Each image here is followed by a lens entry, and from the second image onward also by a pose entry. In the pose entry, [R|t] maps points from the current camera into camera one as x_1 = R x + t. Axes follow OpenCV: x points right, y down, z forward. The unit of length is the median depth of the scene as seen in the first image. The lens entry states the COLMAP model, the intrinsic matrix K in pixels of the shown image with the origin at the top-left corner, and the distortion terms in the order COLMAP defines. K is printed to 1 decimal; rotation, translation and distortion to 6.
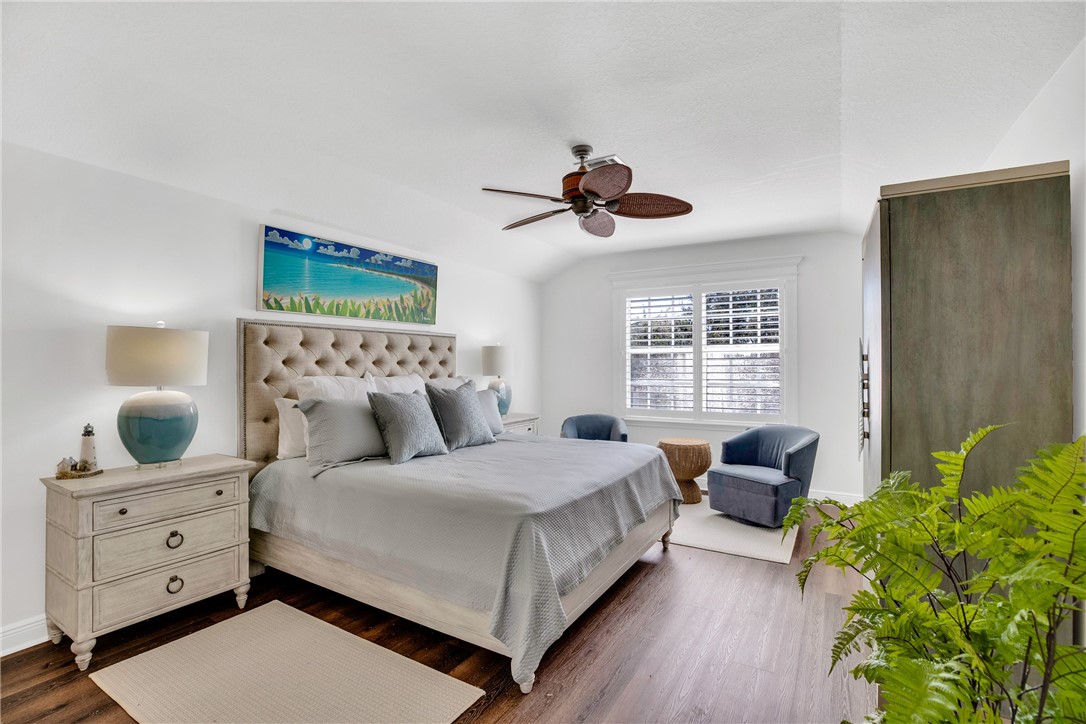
lens RADIAL K [[497.2, 0, 540.6], [0, 497.2, 360.8], [0, 0, 1]] dist [-0.034511, 0.003293]
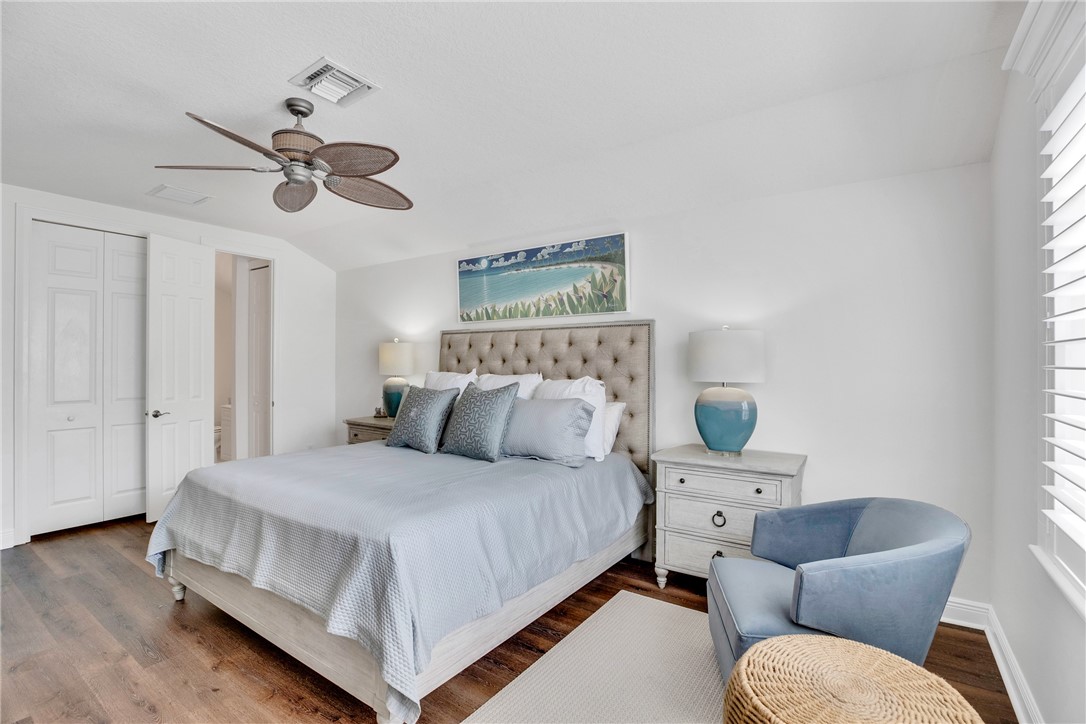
lens RADIAL K [[497.2, 0, 540.6], [0, 497.2, 358.3], [0, 0, 1]] dist [-0.034511, 0.003293]
pose [[-0.056009, -0.008889, -0.998391, 0.643136], [0.008377, 0.999921, -0.009372, 0.007849], [0.998395, -0.008889, -0.055930, 1.049023]]
